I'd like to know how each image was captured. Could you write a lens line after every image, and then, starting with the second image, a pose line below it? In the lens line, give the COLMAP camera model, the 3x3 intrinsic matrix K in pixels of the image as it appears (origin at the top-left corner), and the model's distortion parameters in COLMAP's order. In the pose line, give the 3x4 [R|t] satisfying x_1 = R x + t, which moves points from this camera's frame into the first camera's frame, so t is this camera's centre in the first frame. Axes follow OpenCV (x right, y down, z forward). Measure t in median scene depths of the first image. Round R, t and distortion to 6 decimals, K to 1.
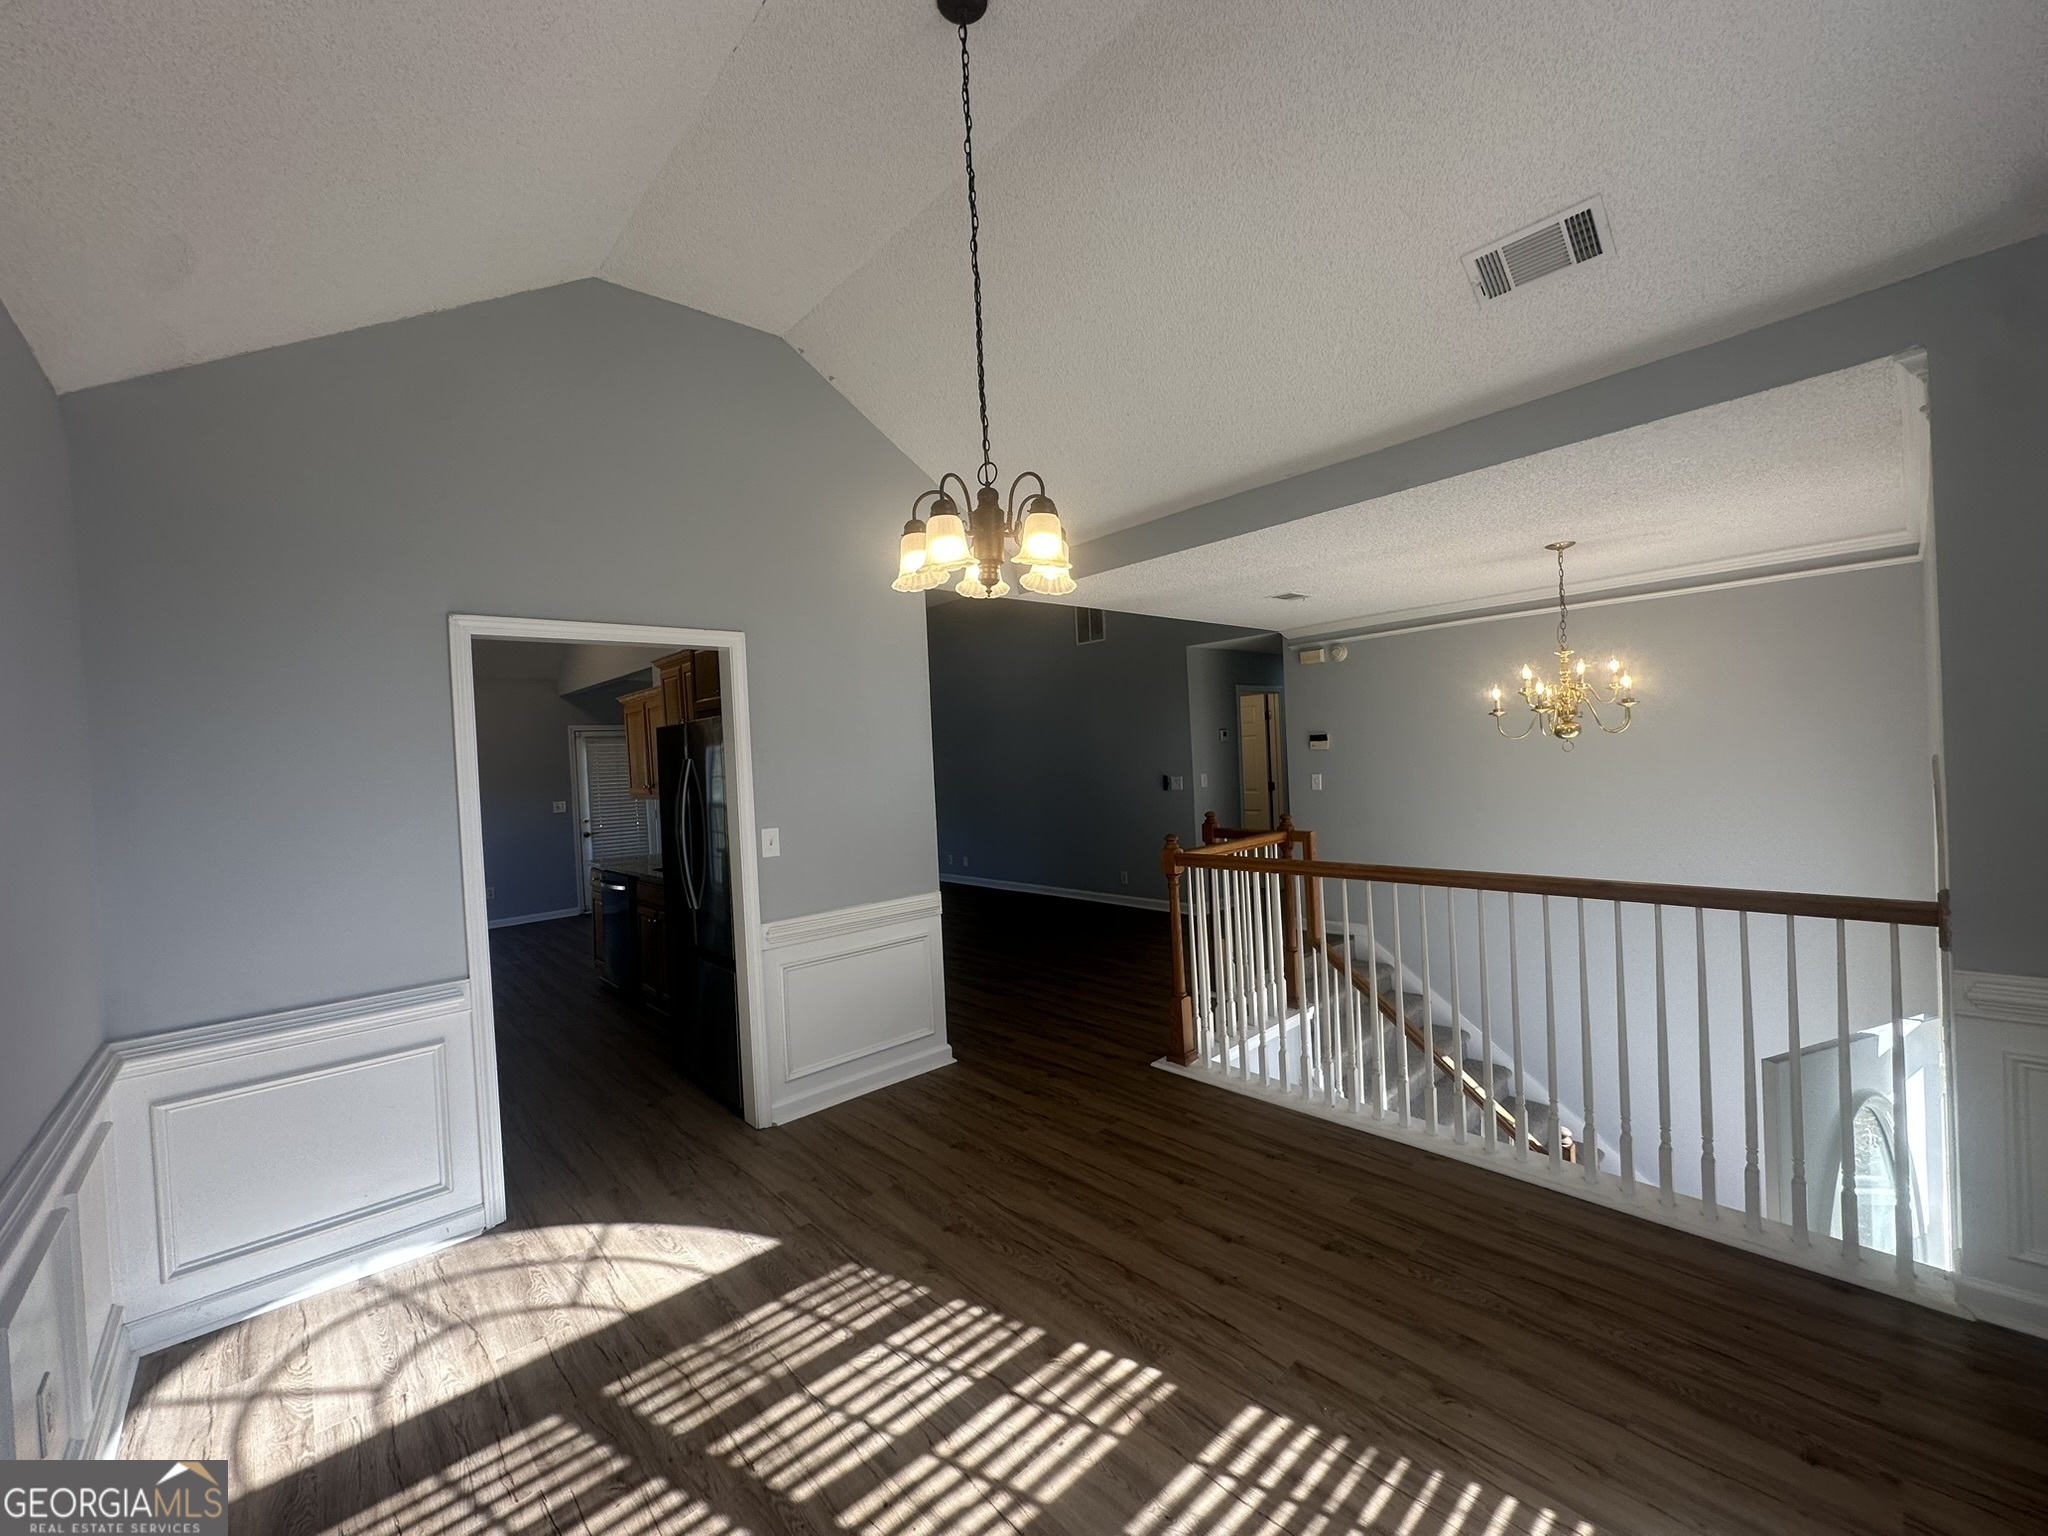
lens RADIAL K [[813.3, 0, 1024.0], [0, 813.3, 768.0], [0, 0, 1]] dist [-0.002664, -0.000325]
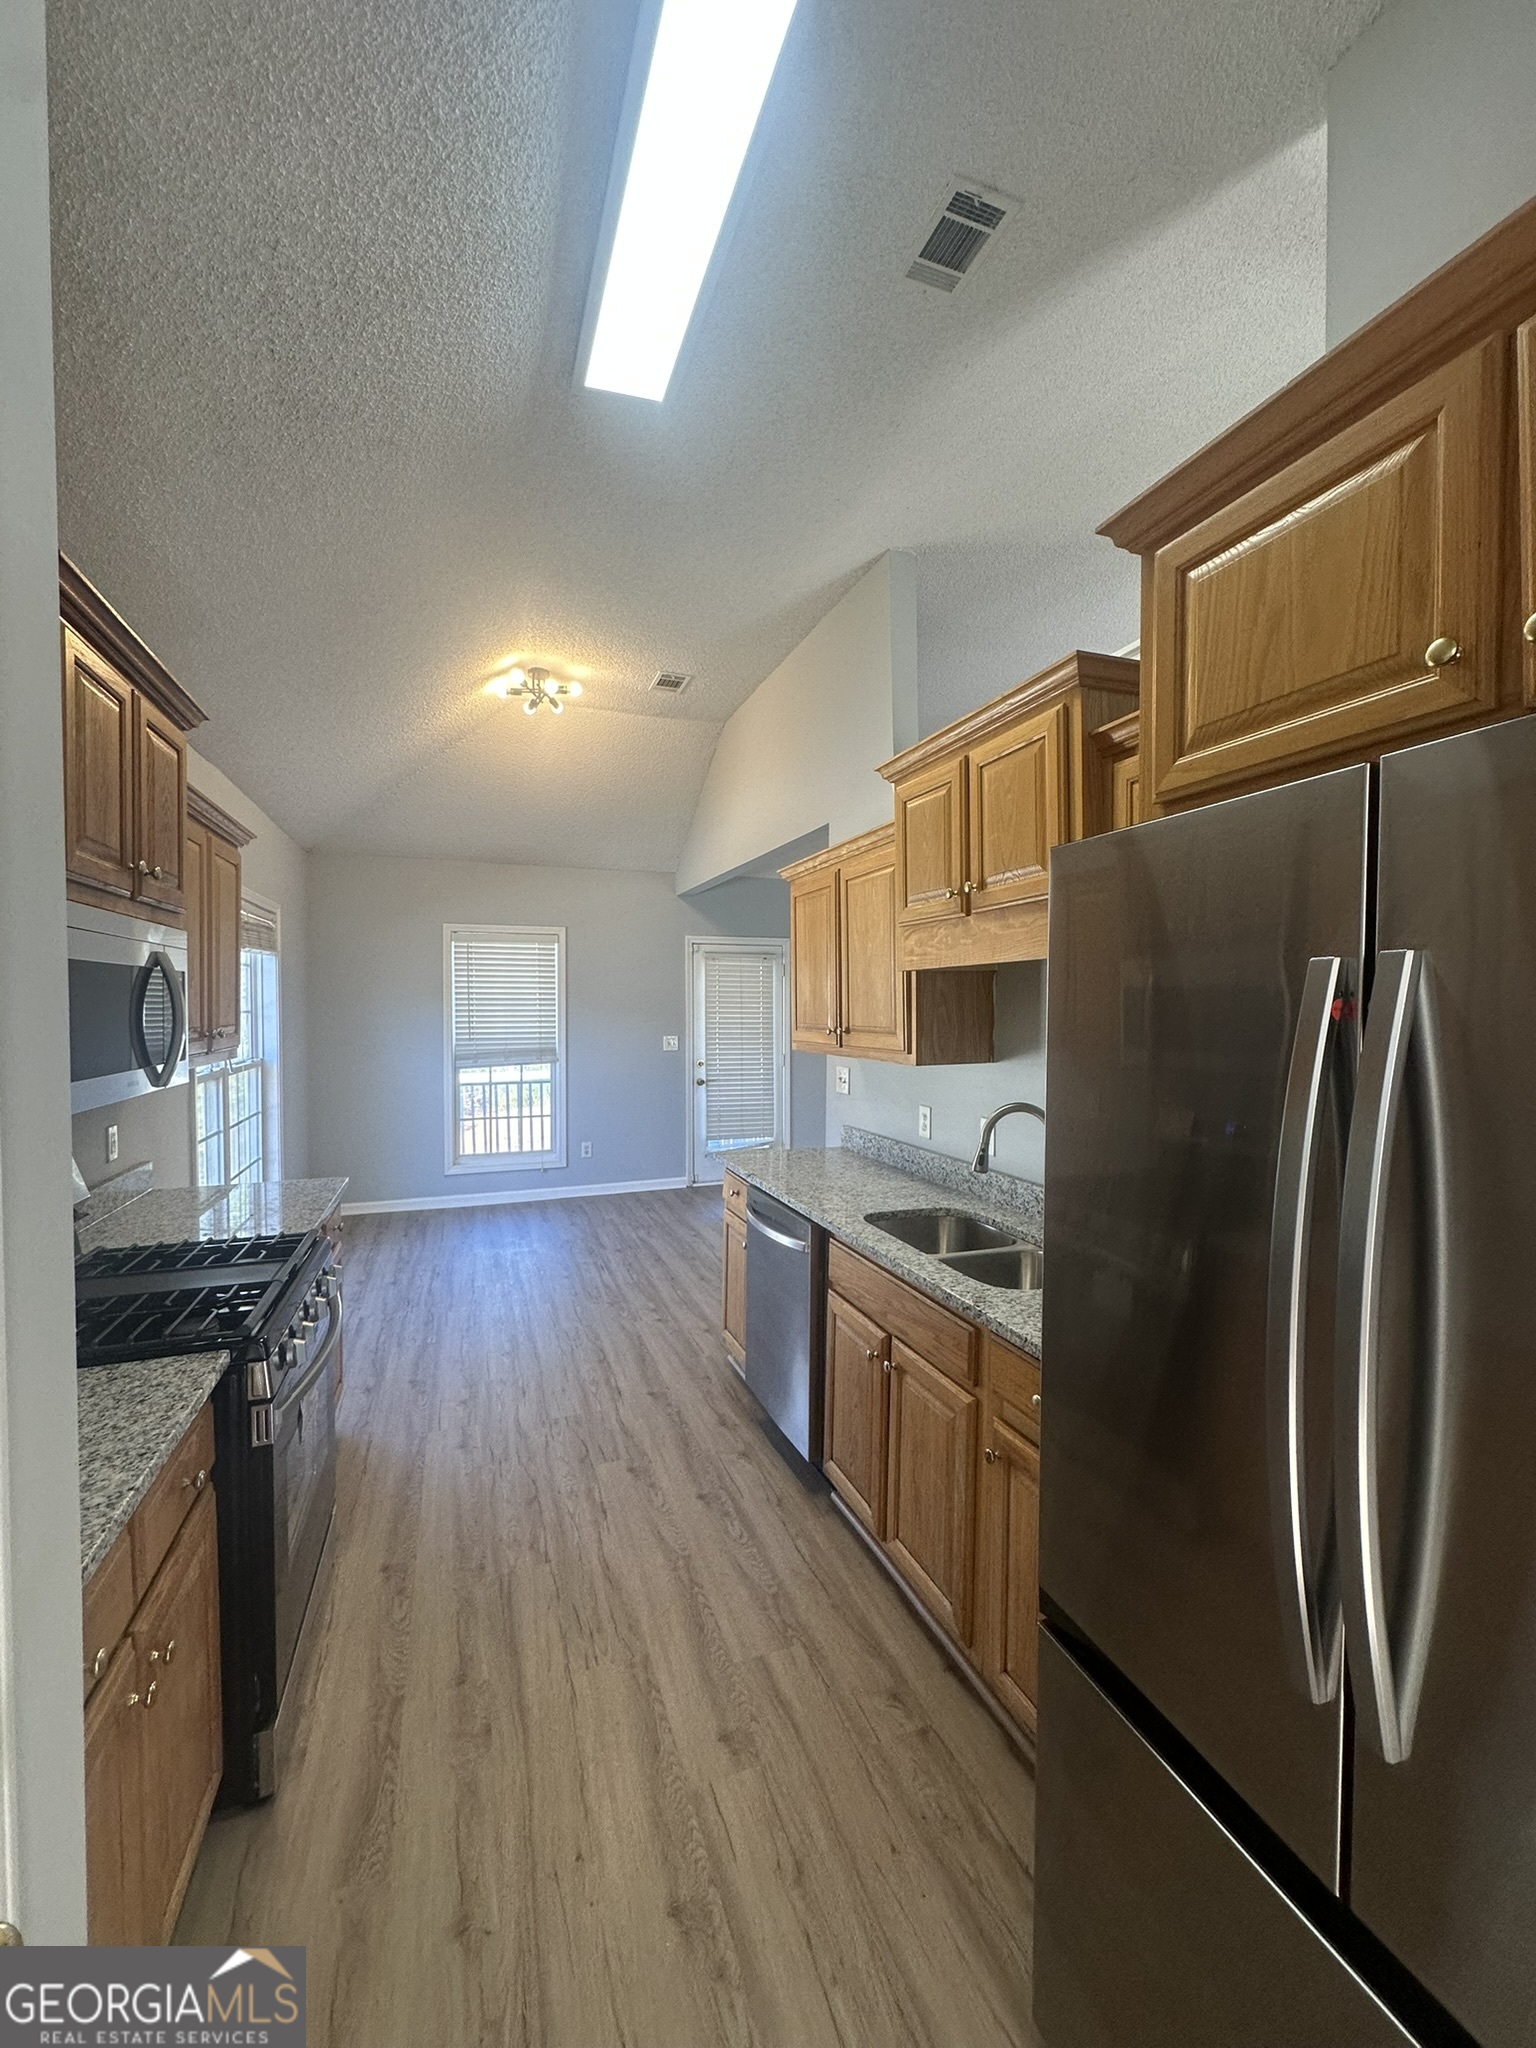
lens RADIAL K [[813.3, 0, 768.0], [0, 813.3, 1024.0], [0, 0, 1]] dist [-0.002664, -0.000325]
pose [[0.925375, 0.059565, -0.374344, -0.832449], [-0.051763, 0.998182, 0.030870, 0.010582], [0.375502, -0.009189, 0.926776, 1.351602]]
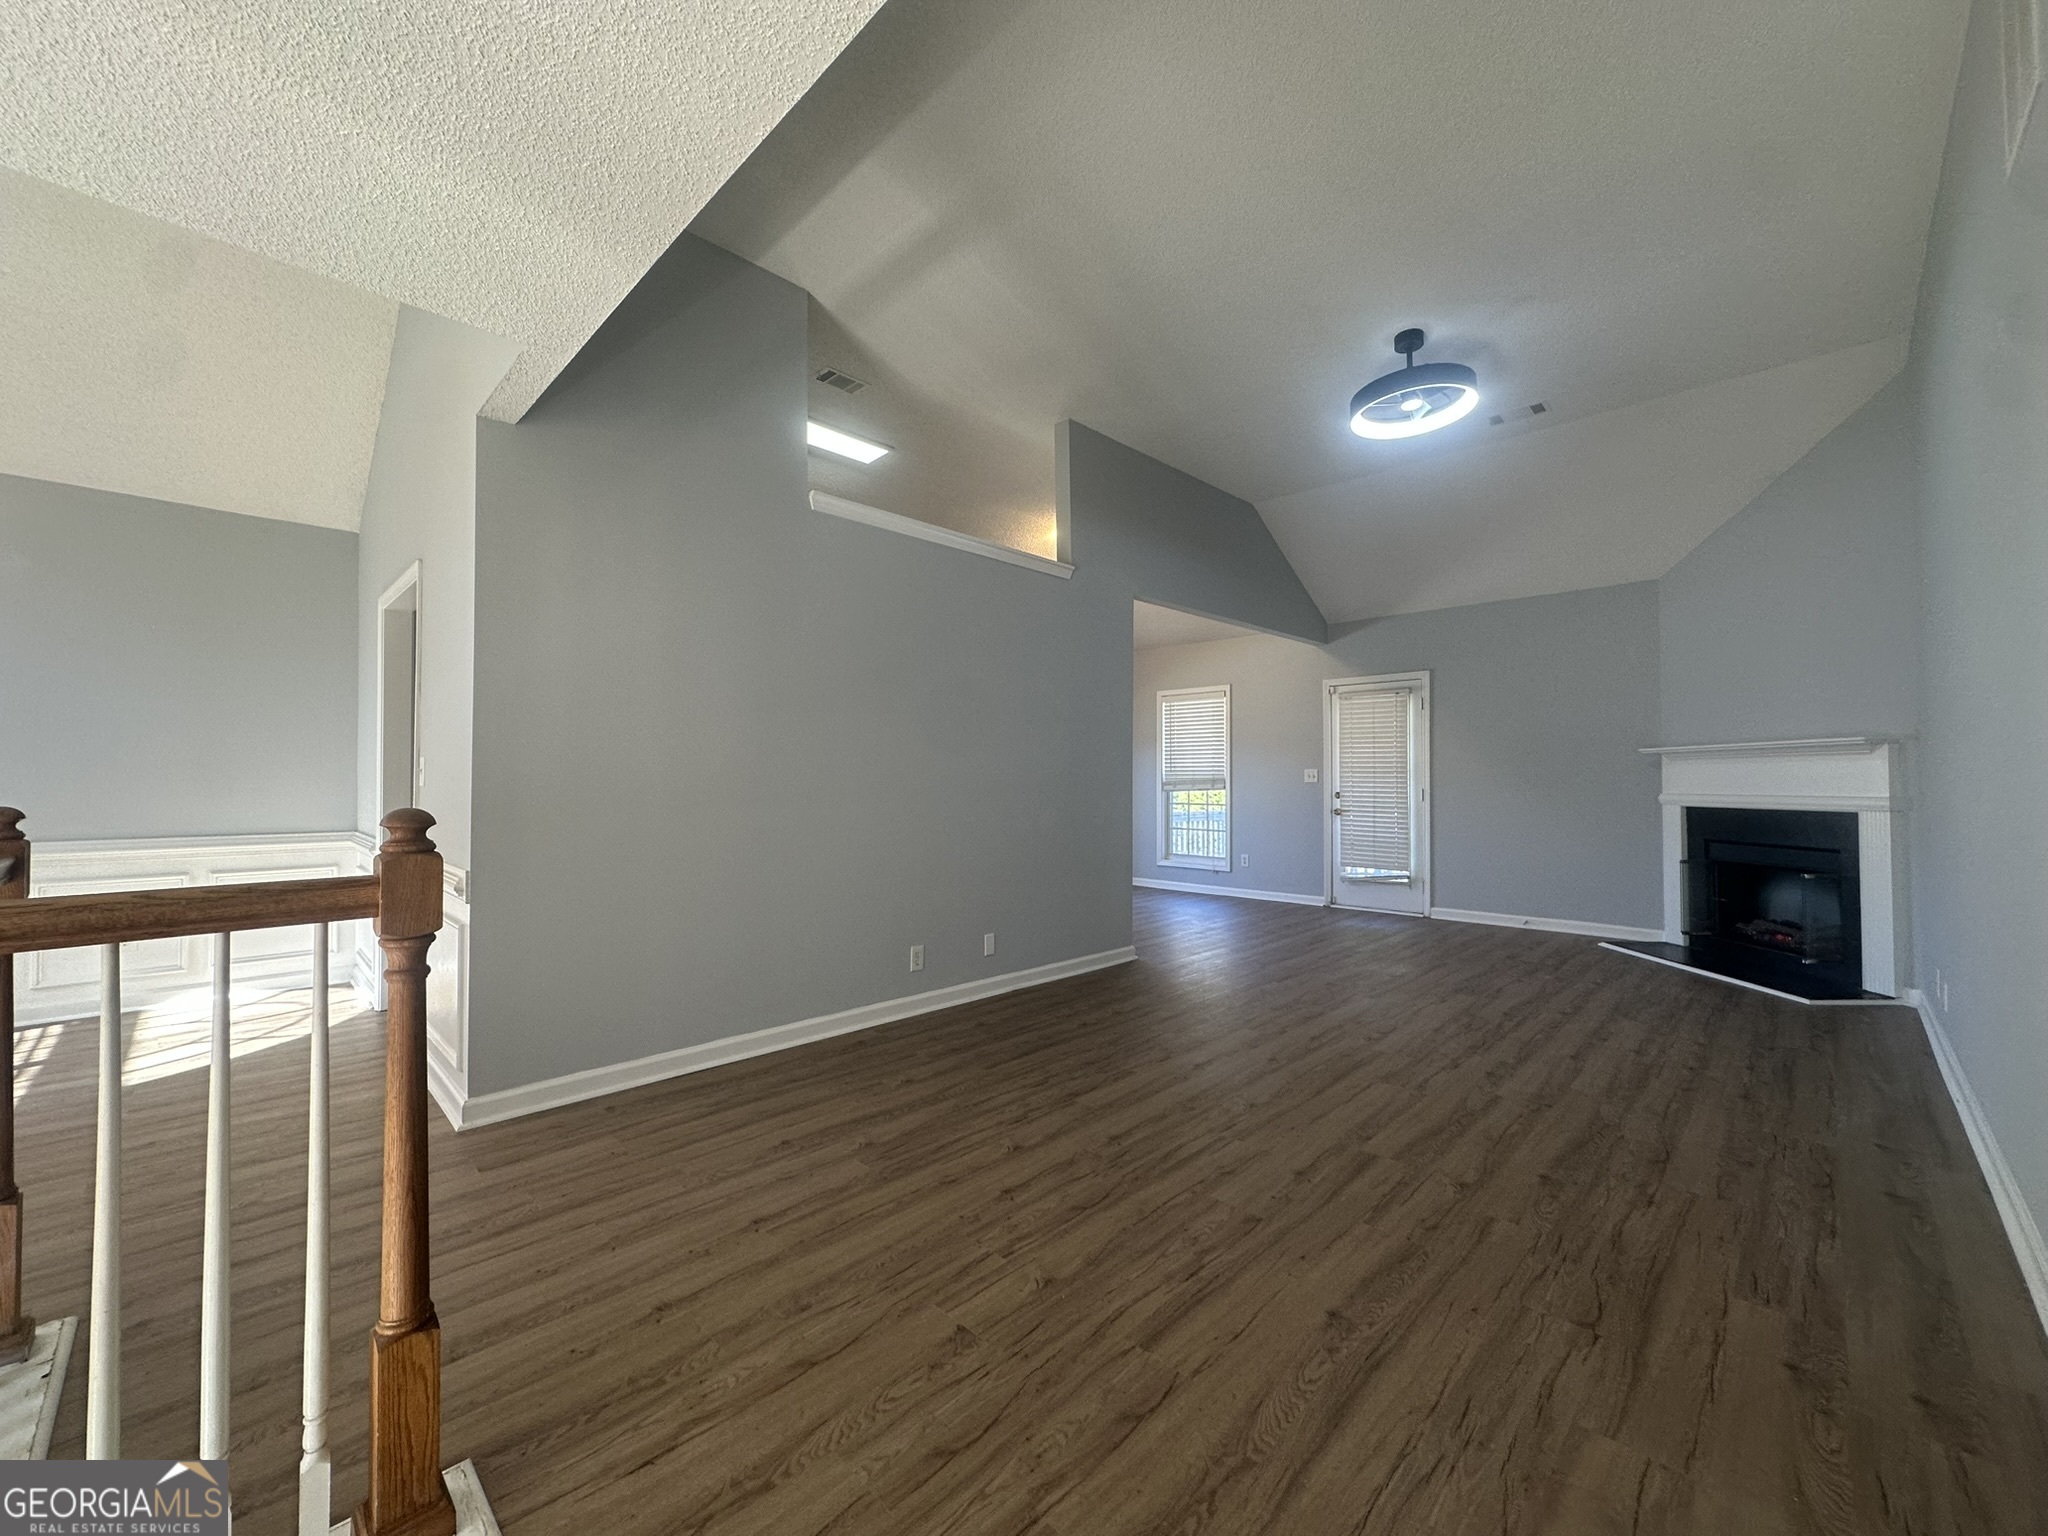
lens RADIAL K [[819.7, 0, 1019.9], [0, 819.7, 759.8], [0, 0, 1]] dist [0.000343, -0.000082]
pose [[0.052108, 0.025885, -0.998306, 1.097955], [-0.019028, 0.999508, 0.024923, 0.063348], [0.998460, 0.017697, 0.052575, 2.605532]]
